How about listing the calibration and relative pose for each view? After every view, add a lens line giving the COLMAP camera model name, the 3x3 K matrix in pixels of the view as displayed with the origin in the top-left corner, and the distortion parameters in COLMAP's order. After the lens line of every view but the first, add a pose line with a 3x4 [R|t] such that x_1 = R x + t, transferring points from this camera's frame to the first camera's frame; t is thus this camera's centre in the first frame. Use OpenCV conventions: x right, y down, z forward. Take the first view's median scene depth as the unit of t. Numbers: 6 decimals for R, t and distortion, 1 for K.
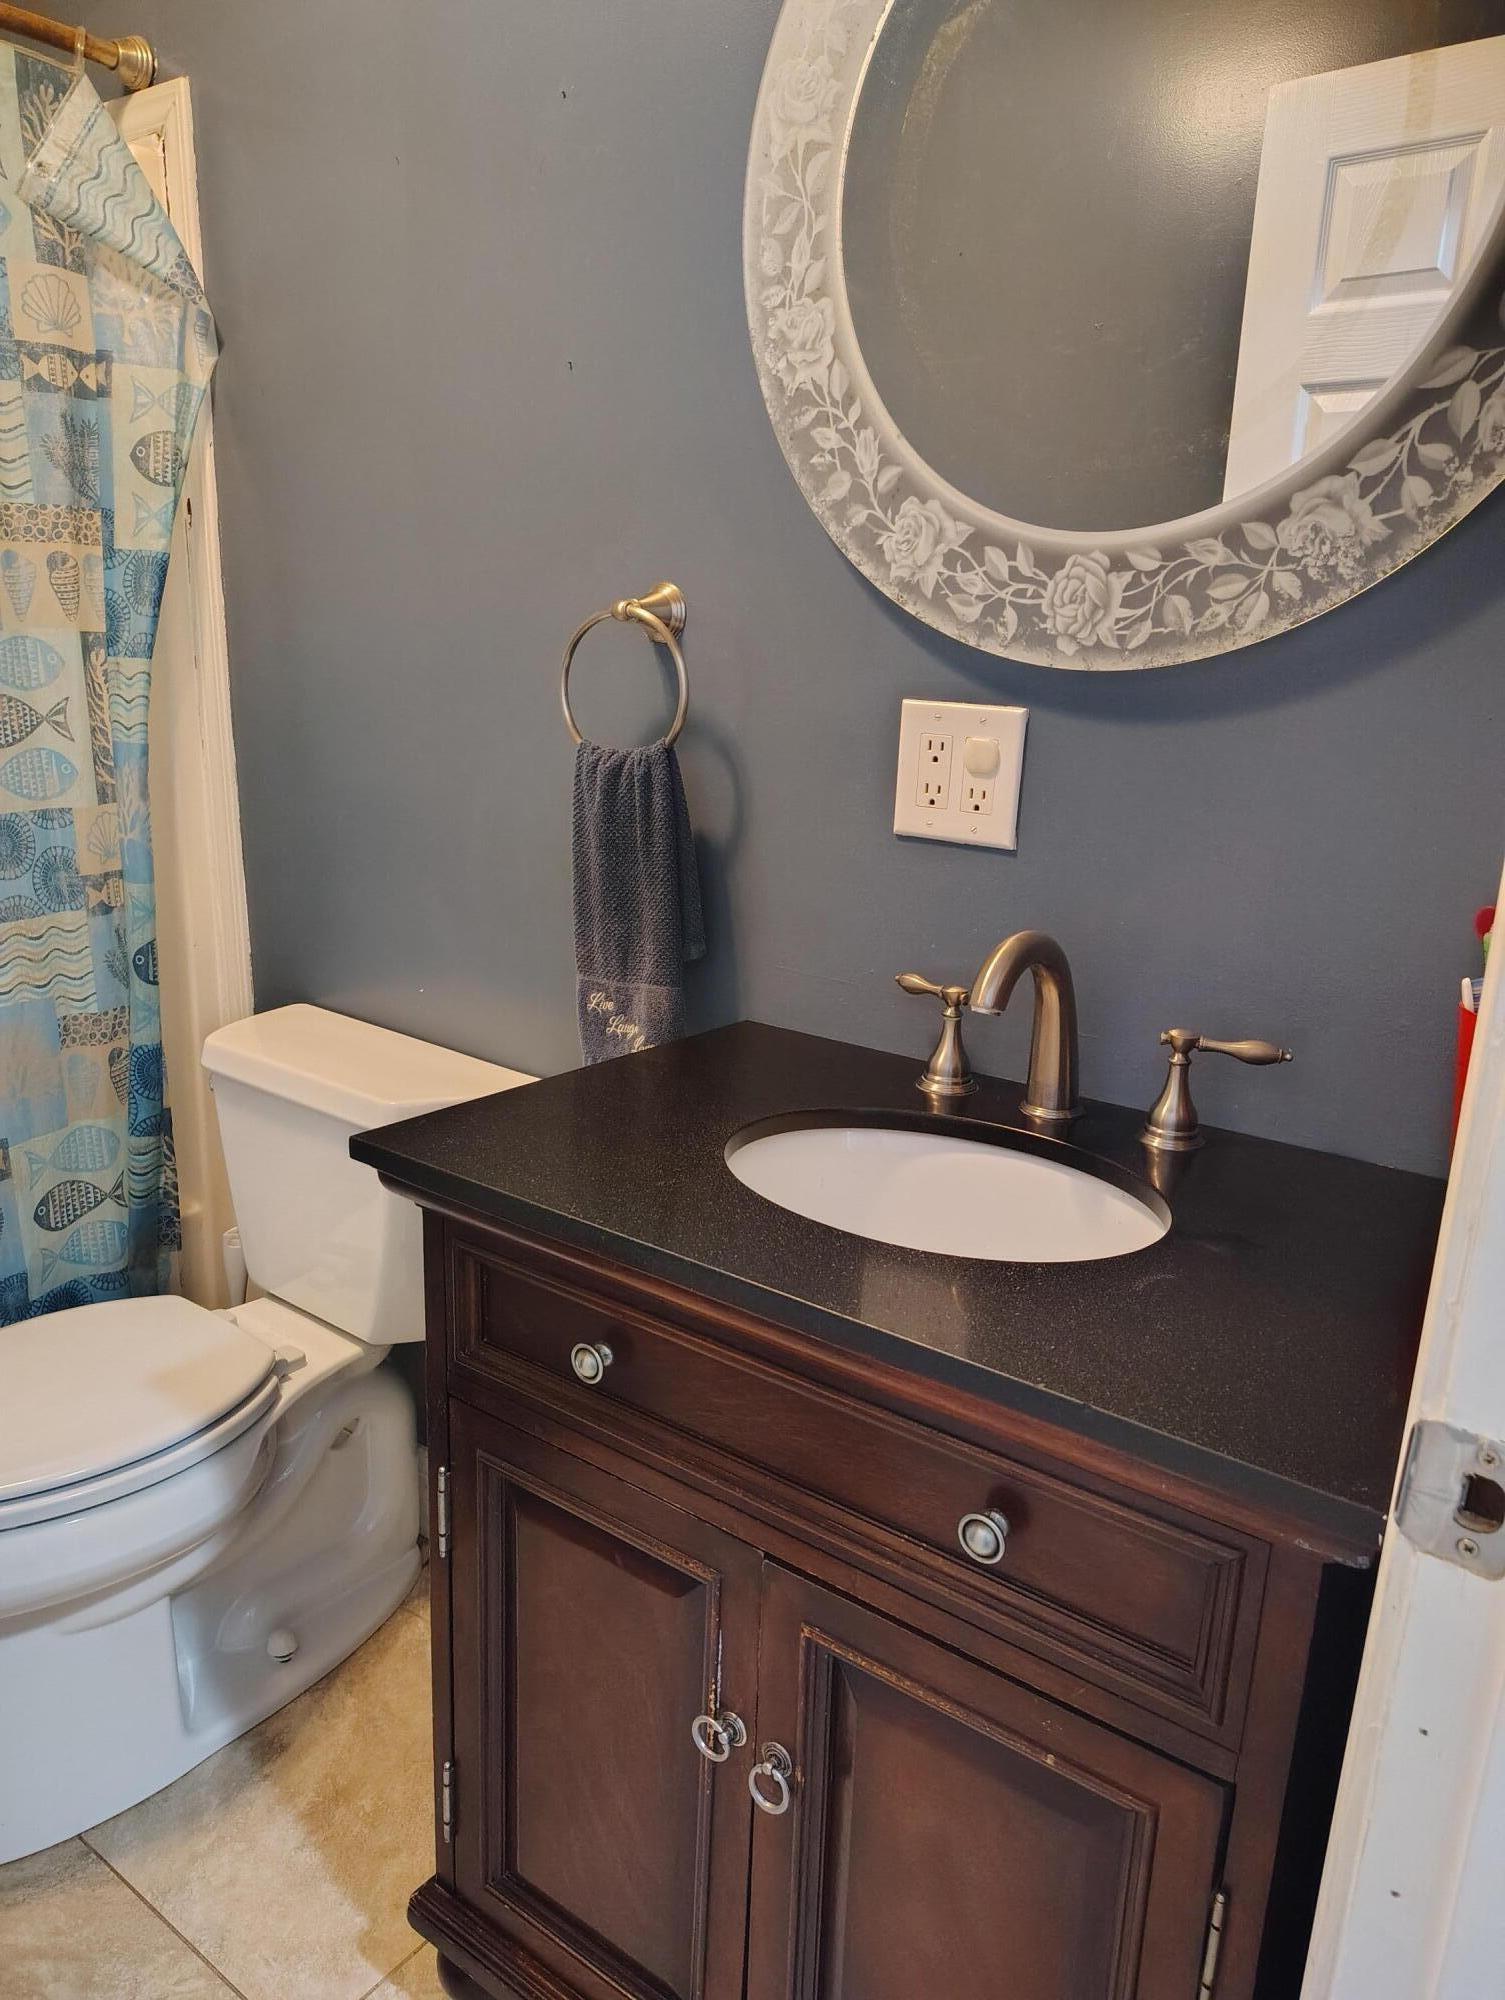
lens RADIAL K [[1380.6, 0, 752.5], [0, 1380.6, 1000.0], [0, 0, 1]] dist [0.049317, -0.034940]
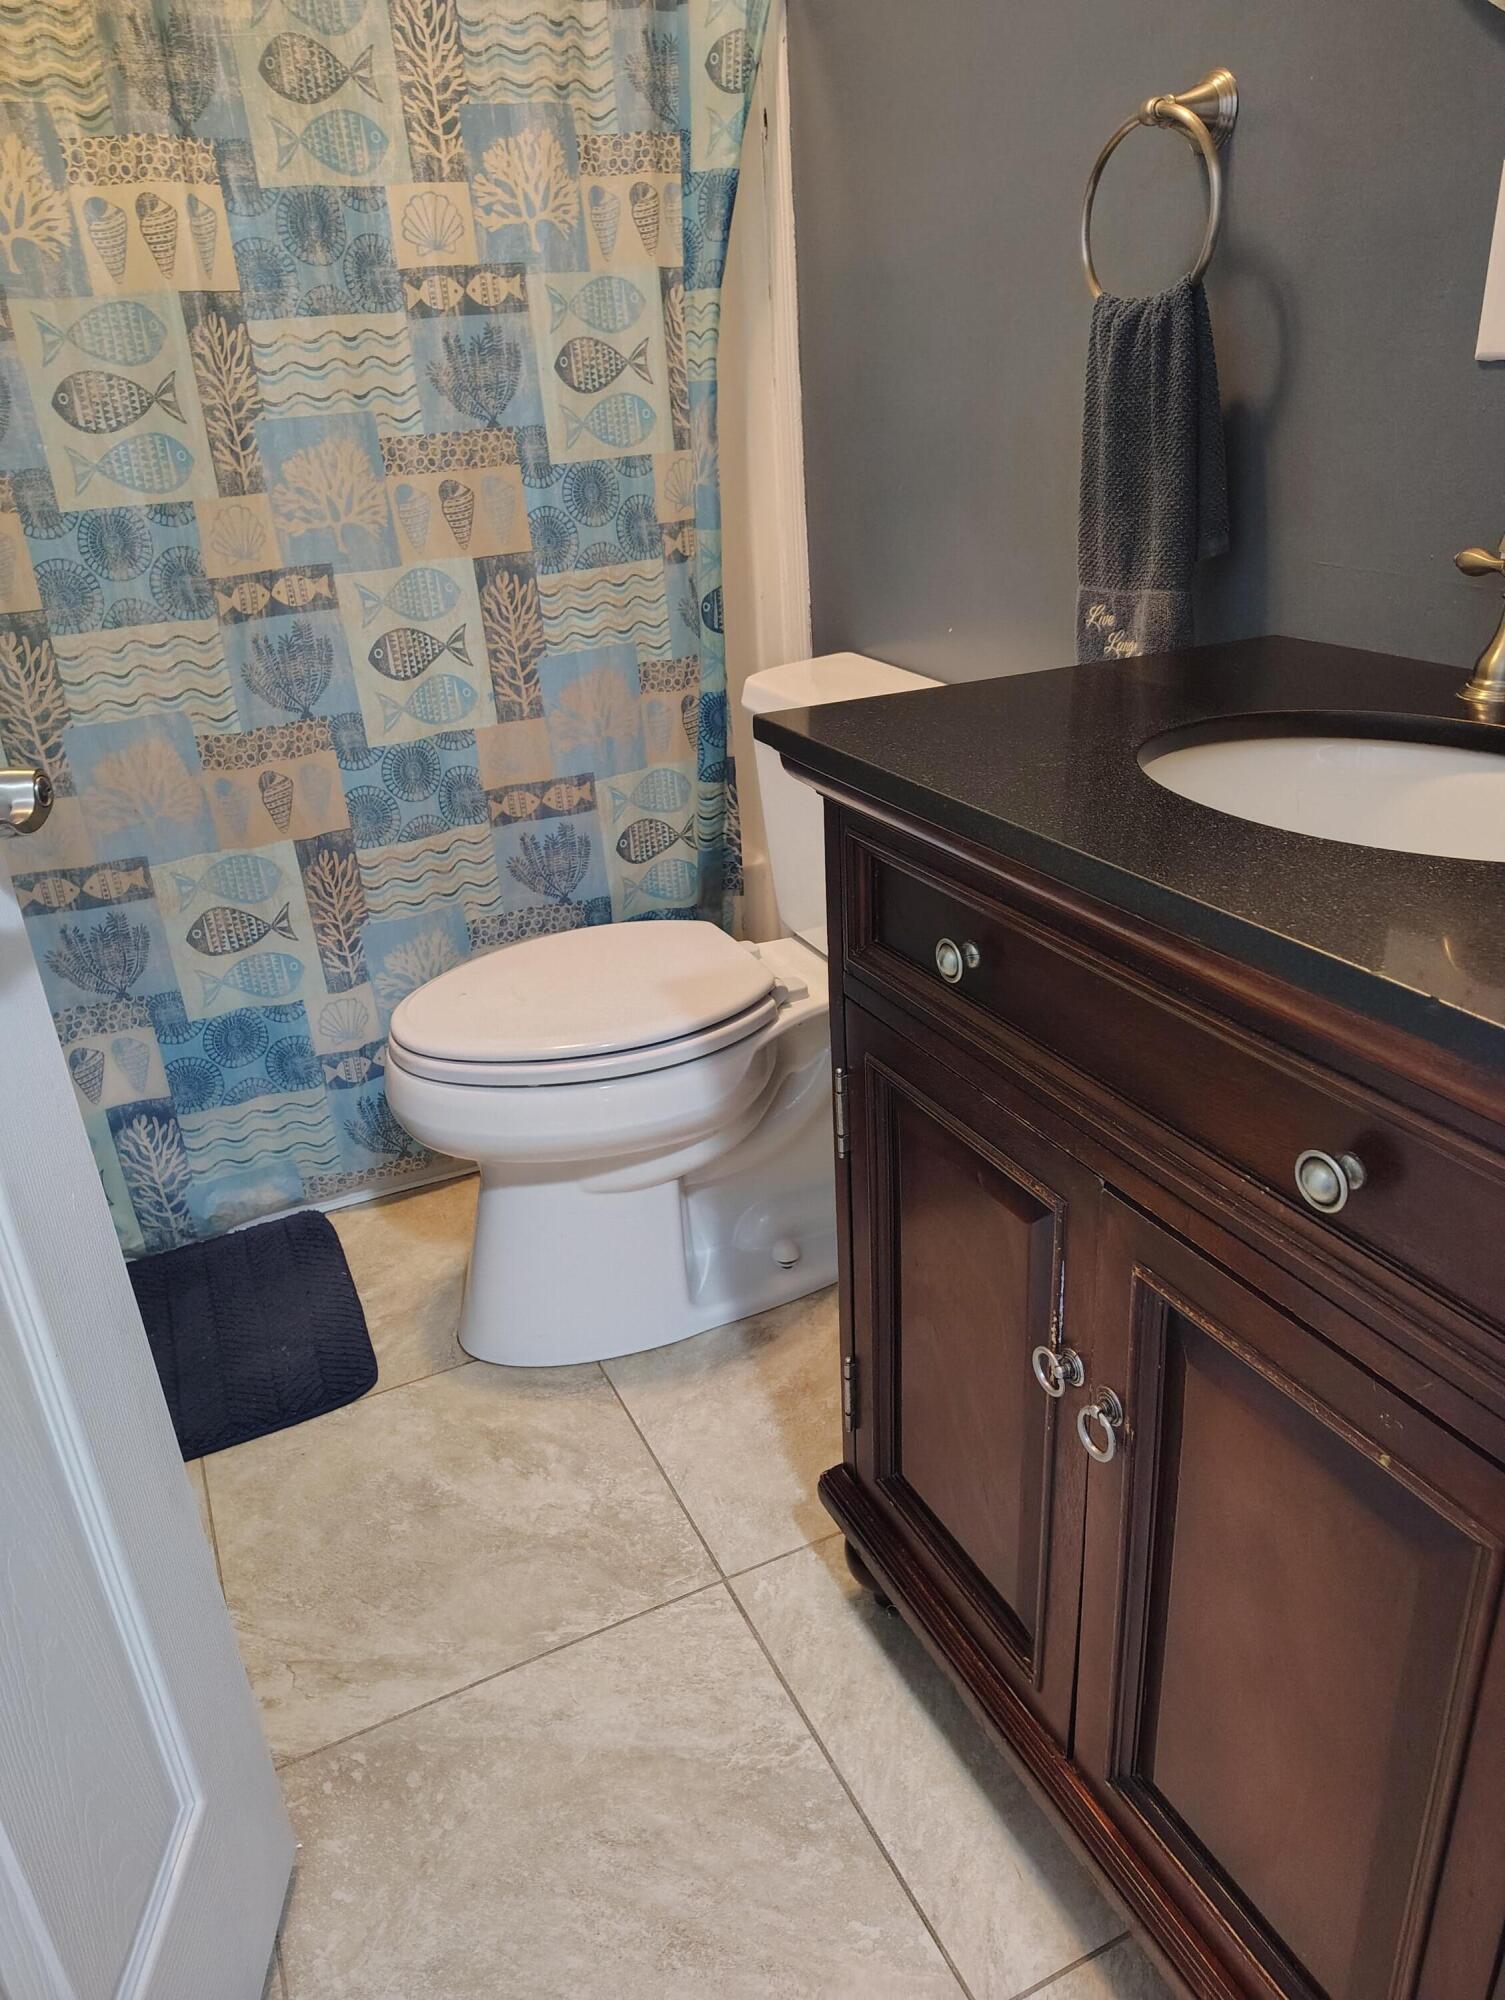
lens RADIAL K [[1402.6, 0, 754.8], [0, 1402.6, 973.9], [0, 0, 1]] dist [0.064245, -0.085934]
pose [[0.879659, 0.107802, -0.463227, 0.123217], [-0.033377, 0.985564, 0.165979, 0.076101], [0.474433, -0.130543, 0.870558, 0.083994]]
